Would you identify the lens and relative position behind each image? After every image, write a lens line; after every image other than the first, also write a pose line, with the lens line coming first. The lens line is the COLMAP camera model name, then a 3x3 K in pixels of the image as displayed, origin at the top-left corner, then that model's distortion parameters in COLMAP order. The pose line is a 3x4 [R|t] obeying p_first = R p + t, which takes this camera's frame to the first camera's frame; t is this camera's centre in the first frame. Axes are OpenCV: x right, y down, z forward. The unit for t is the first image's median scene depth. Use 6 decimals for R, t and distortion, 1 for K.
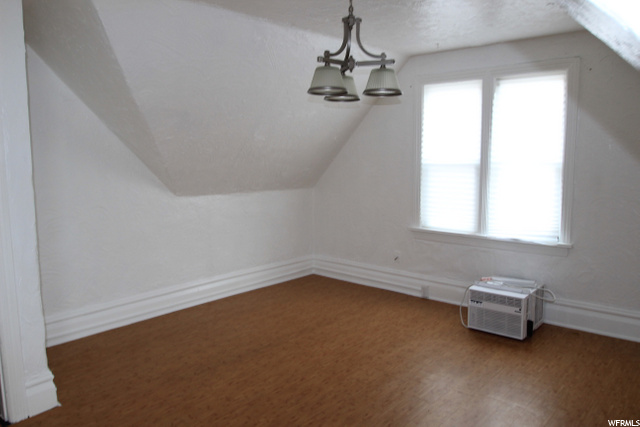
lens RADIAL K [[478.0, 0, 320.0], [0, 478.0, 213.5], [0, 0, 1]] dist [-0.034593, 0.002733]
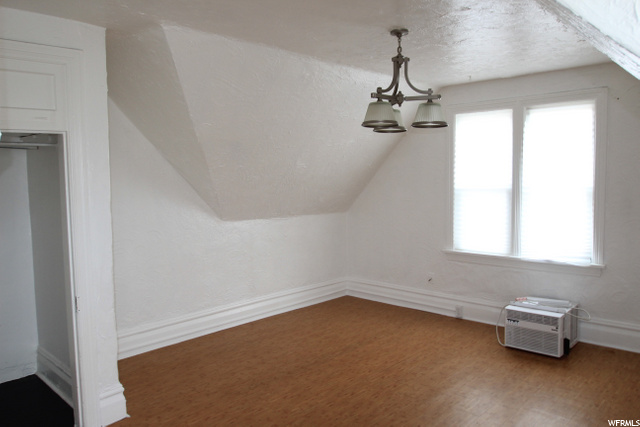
lens RADIAL K [[478.0, 0, 320.0], [0, 478.0, 213.5], [0, 0, 1]] dist [-0.034593, 0.002733]
pose [[0.999574, -0.004928, -0.028767, -0.064474], [0.003472, 0.998722, -0.050431, 0.002212], [0.028979, 0.050309, 0.998313, -0.060978]]
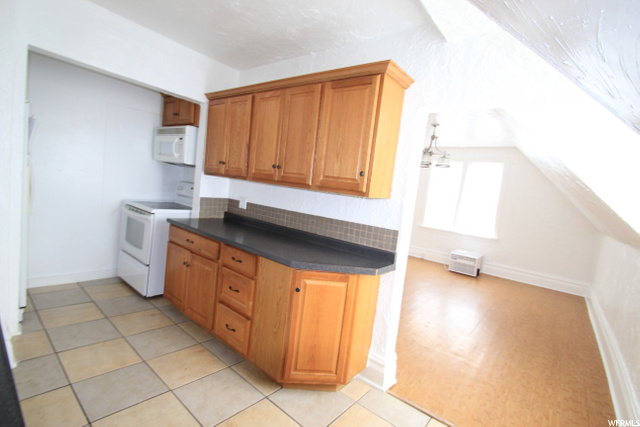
lens RADIAL K [[306.3, 0, 302.5], [0, 306.3, 213.4], [0, 0, 1]] dist [0.000436, -0.000115]
pose [[0.993171, 0.115320, 0.017670, -0.458080], [-0.114612, 0.992725, -0.036895, 0.111620], [-0.021796, 0.034617, 0.999163, -0.469912]]
